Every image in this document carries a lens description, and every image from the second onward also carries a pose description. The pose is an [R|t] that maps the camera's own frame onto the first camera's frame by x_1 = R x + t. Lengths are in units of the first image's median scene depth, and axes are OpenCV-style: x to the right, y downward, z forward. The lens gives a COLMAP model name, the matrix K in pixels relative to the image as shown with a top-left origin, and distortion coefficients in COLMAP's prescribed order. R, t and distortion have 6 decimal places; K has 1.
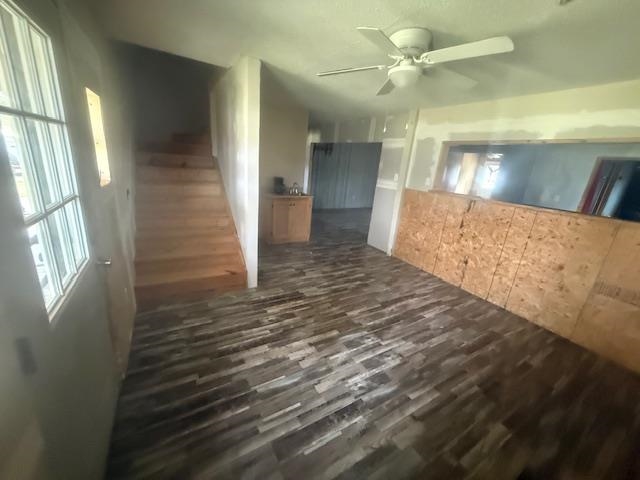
lens RADIAL K [[255.1, 0, 317.9], [0, 255.1, 238.5], [0, 0, 1]] dist [-0.000833, -0.000085]
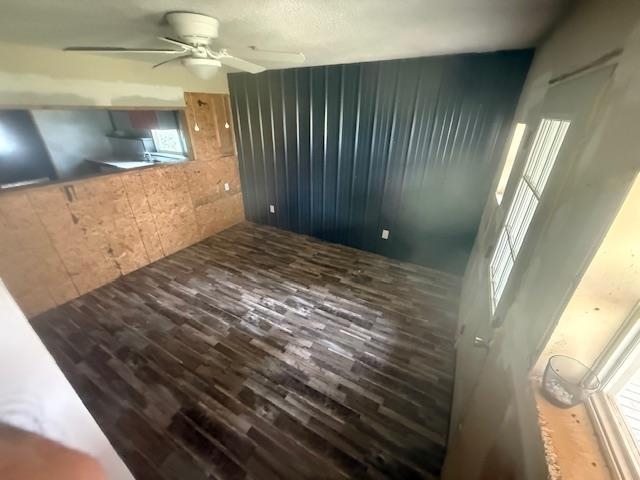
lens RADIAL K [[255.1, 0, 317.9], [0, 255.1, 238.5], [0, 0, 1]] dist [-0.000833, -0.000085]
pose [[-0.497586, -0.468499, 0.730012, -0.611790], [0.205861, 0.753769, 0.624062, -0.517429], [-0.842633, 0.460806, -0.278619, 0.929974]]
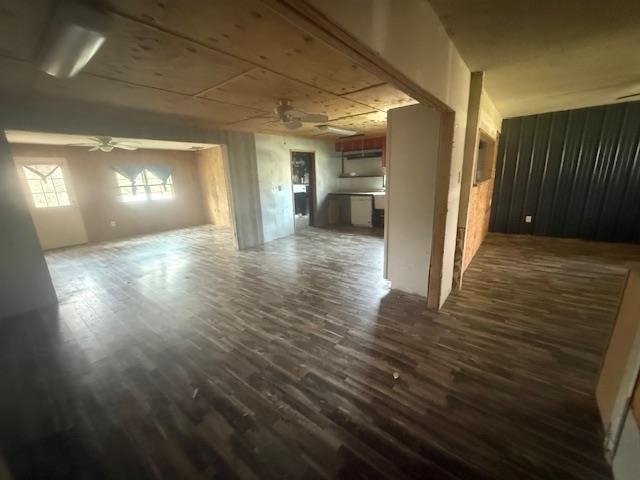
lens RADIAL K [[255.1, 0, 317.9], [0, 255.1, 238.5], [0, 0, 1]] dist [-0.000833, -0.000085]
pose [[-0.376666, -0.300034, 0.876415, -0.292429], [0.277933, 0.865905, 0.415886, -0.900542], [-0.883672, 0.400235, -0.242768, 2.921612]]
